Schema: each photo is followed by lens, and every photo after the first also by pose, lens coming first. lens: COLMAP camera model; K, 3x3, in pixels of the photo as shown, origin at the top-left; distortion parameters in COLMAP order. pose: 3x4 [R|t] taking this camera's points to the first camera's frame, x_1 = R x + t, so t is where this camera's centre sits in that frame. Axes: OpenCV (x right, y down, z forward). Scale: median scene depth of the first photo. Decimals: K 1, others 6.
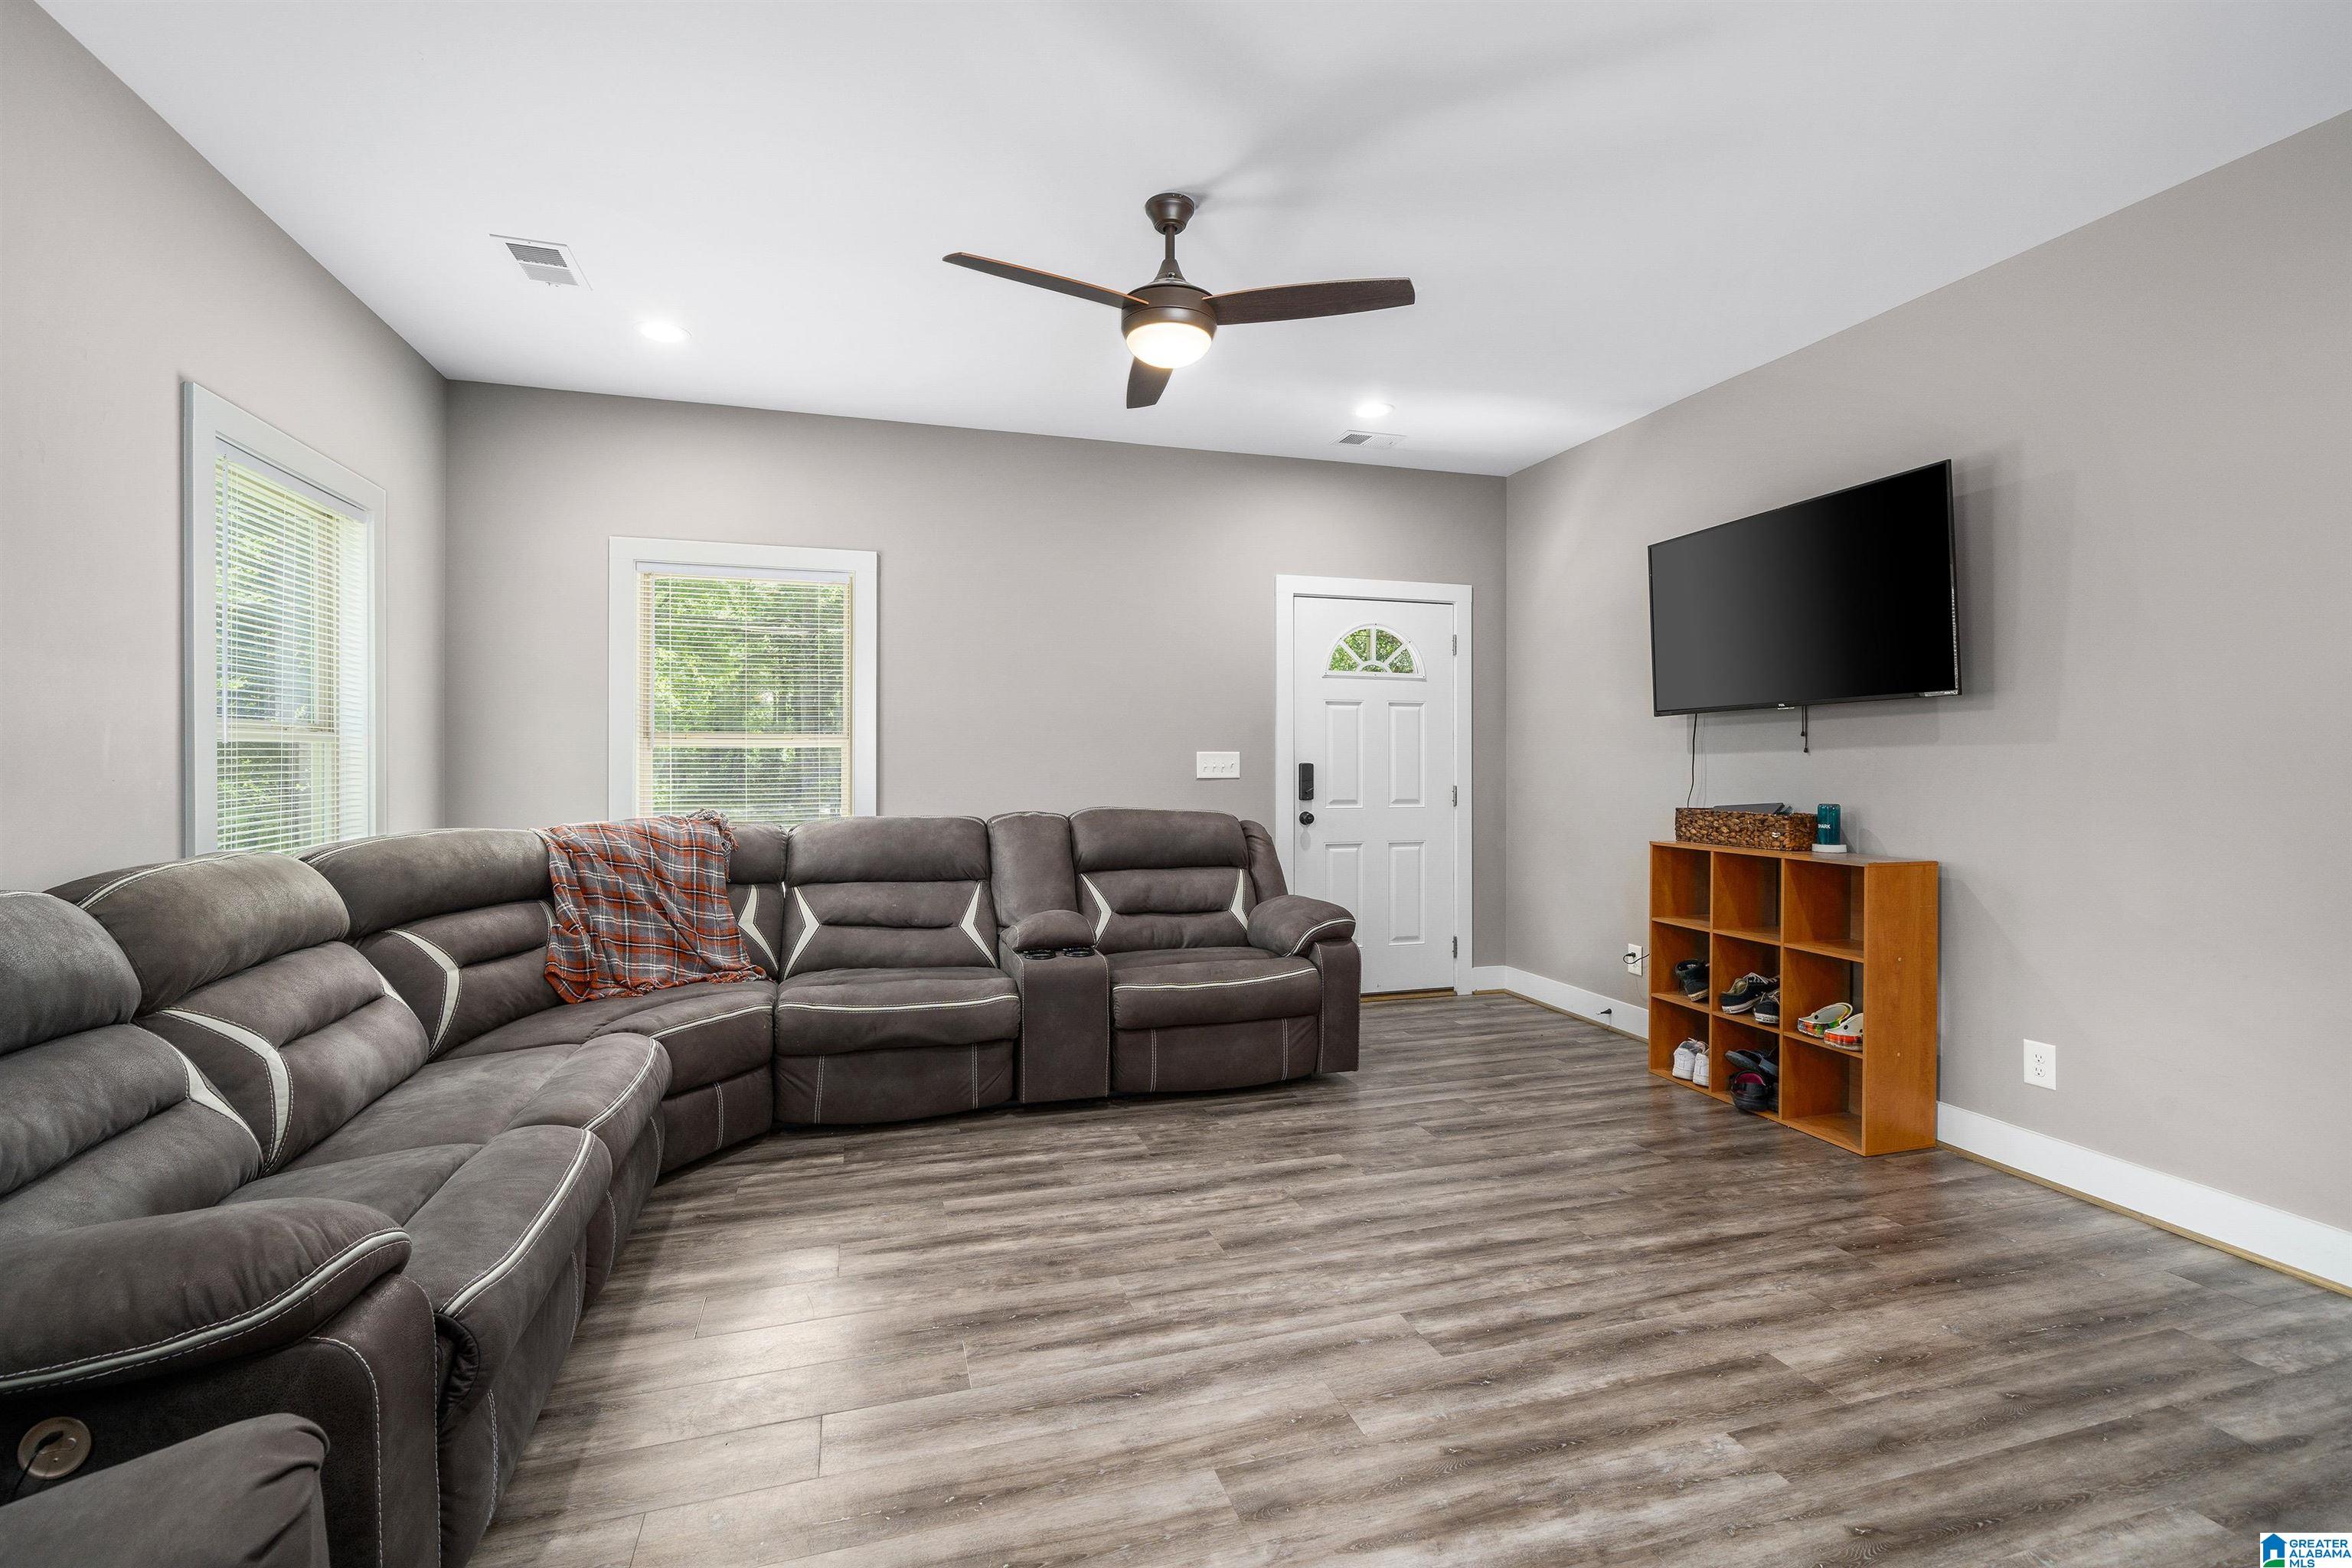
lens RADIAL K [[1018.3, 0, 1163.0], [0, 1018.3, 764.7], [0, 0, 1]] dist [-0.002828, 0.000070]
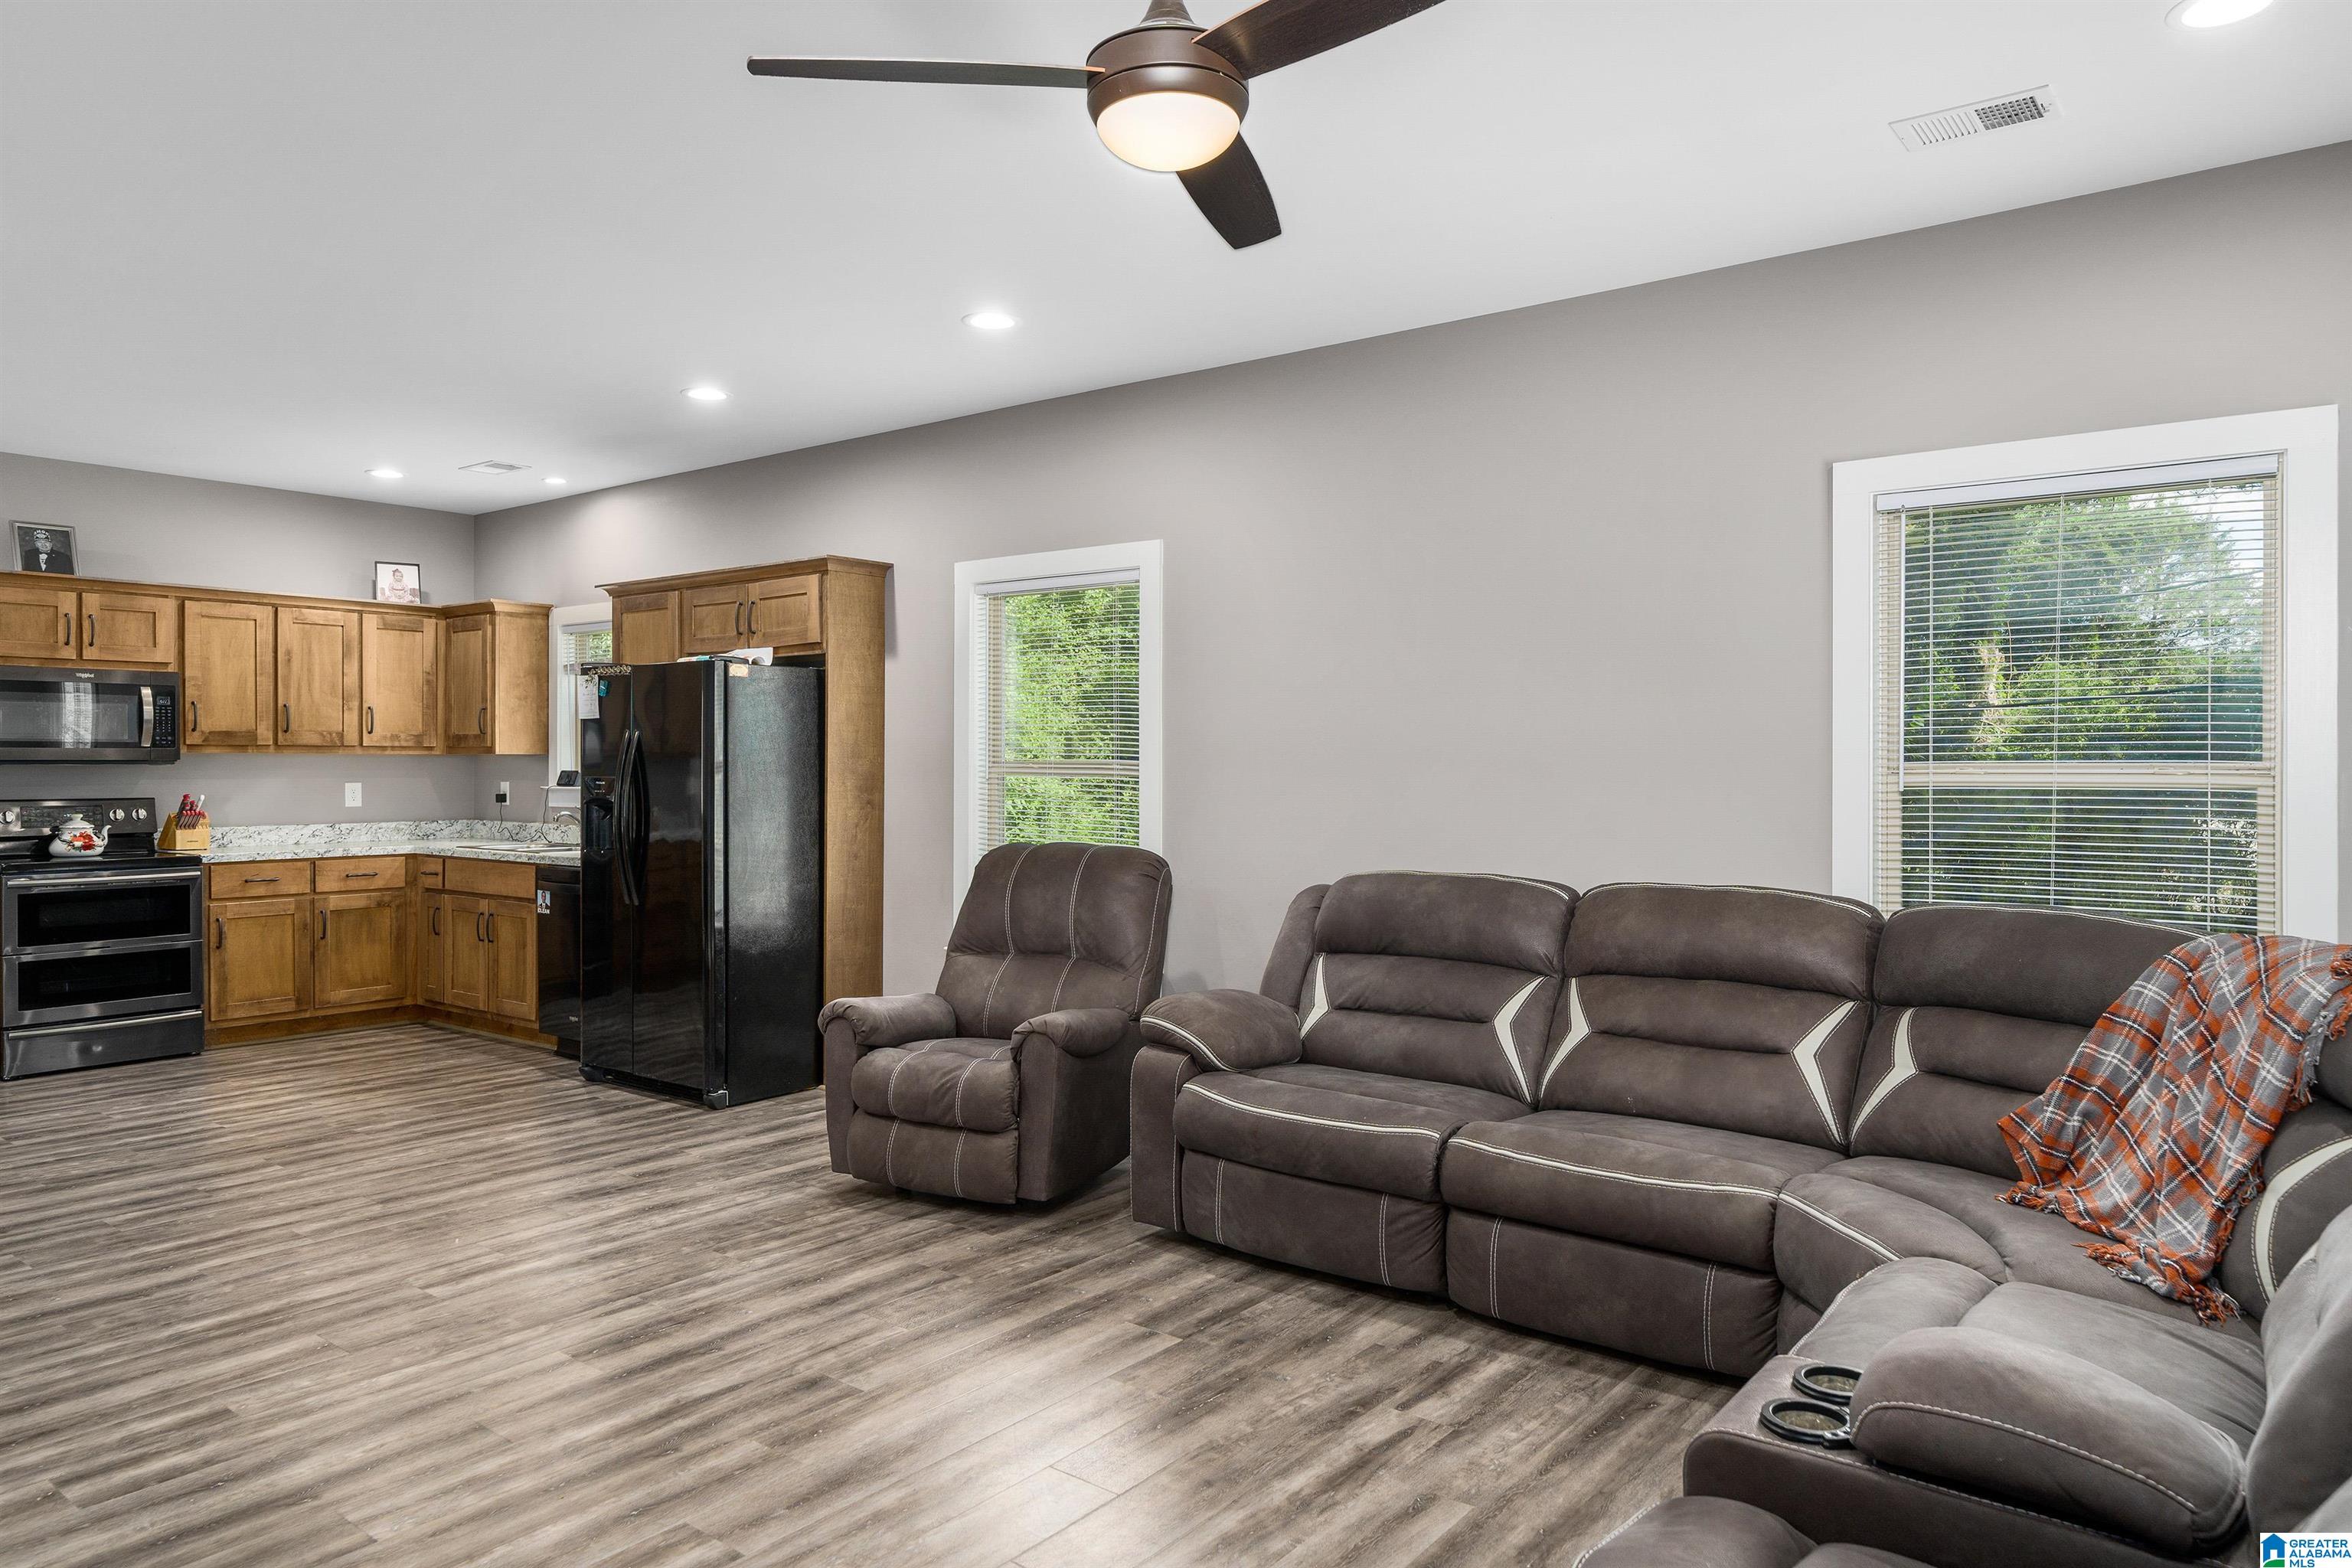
lens RADIAL K [[1504.1, 0, 1161.6], [0, 1504.1, 780.9], [0, 0, 1]] dist [0.004989, -0.000255]
pose [[-0.818111, 0.003748, -0.575048, 0.455754], [-0.005244, 0.999889, 0.013979, -0.041349], [0.575037, 0.014452, -0.818000, 1.527314]]
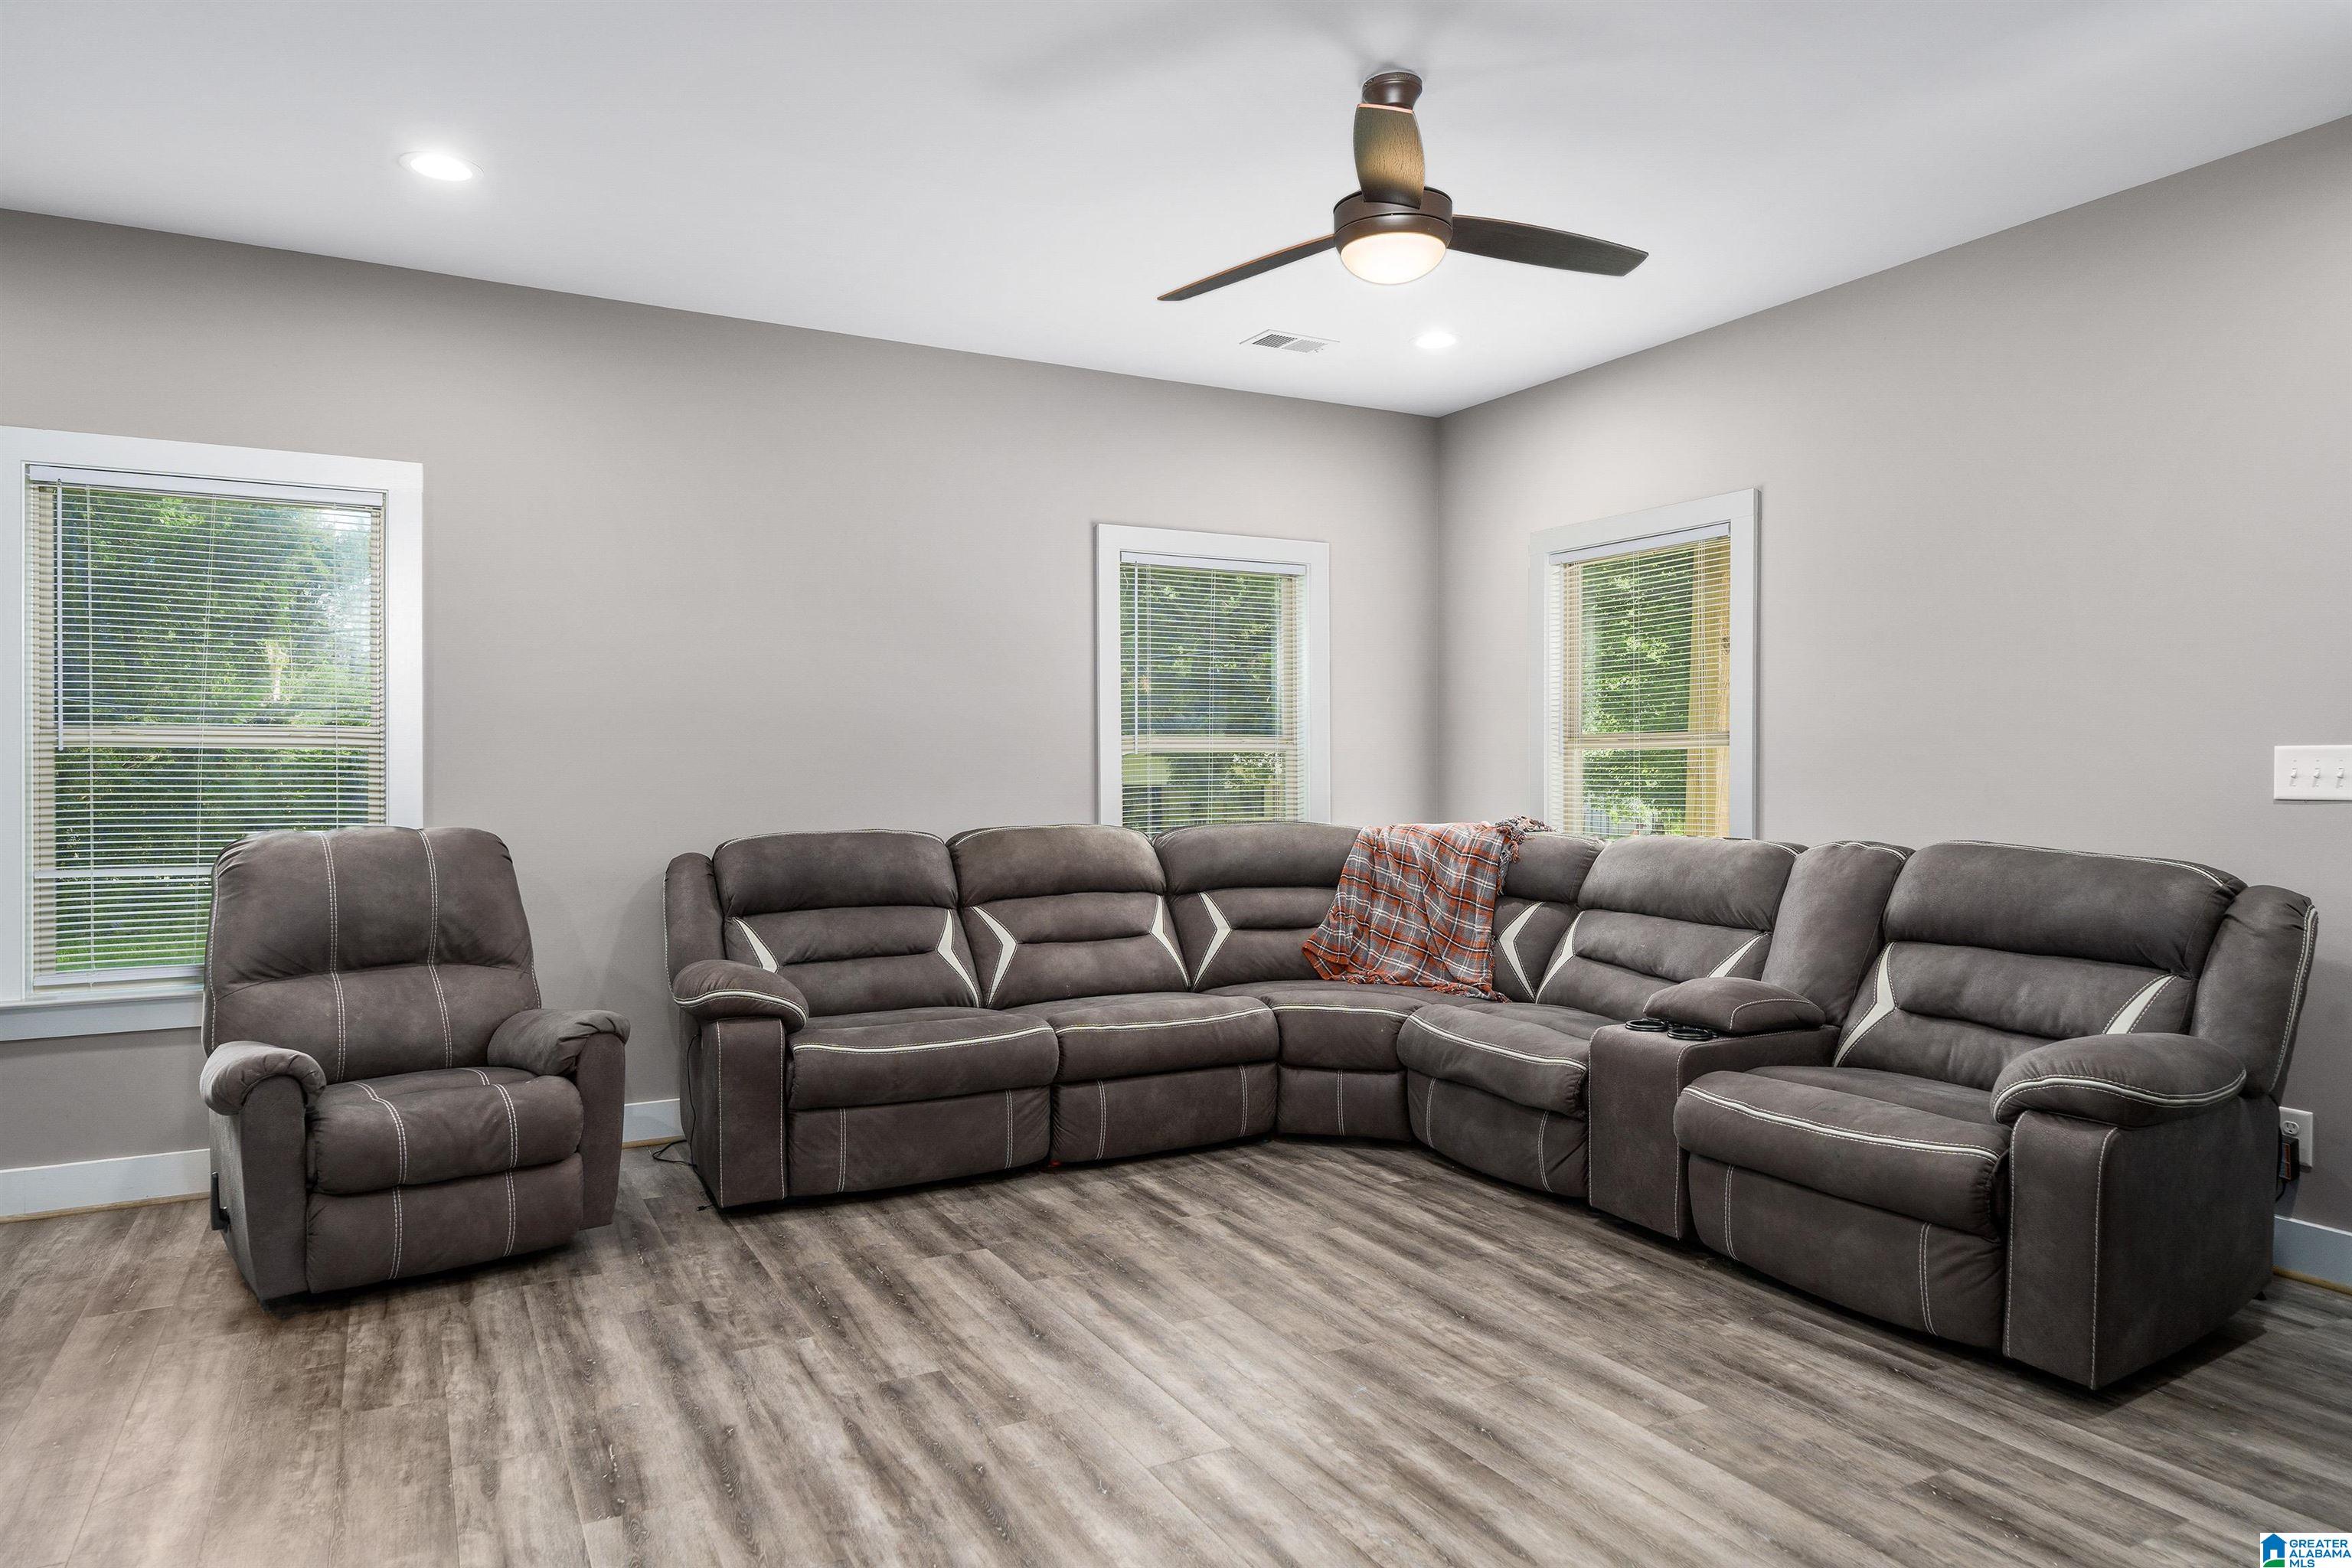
lens RADIAL K [[1437.3, 0, 1181.6], [0, 1437.3, 778.5], [0, 0, 1]] dist [0.001725, 0.000833]
pose [[0.211093, 0.008383, -0.977430, 0.980255], [-0.002649, 0.999964, 0.008004, -0.001976], [0.977462, 0.000900, 0.211108, 0.523647]]
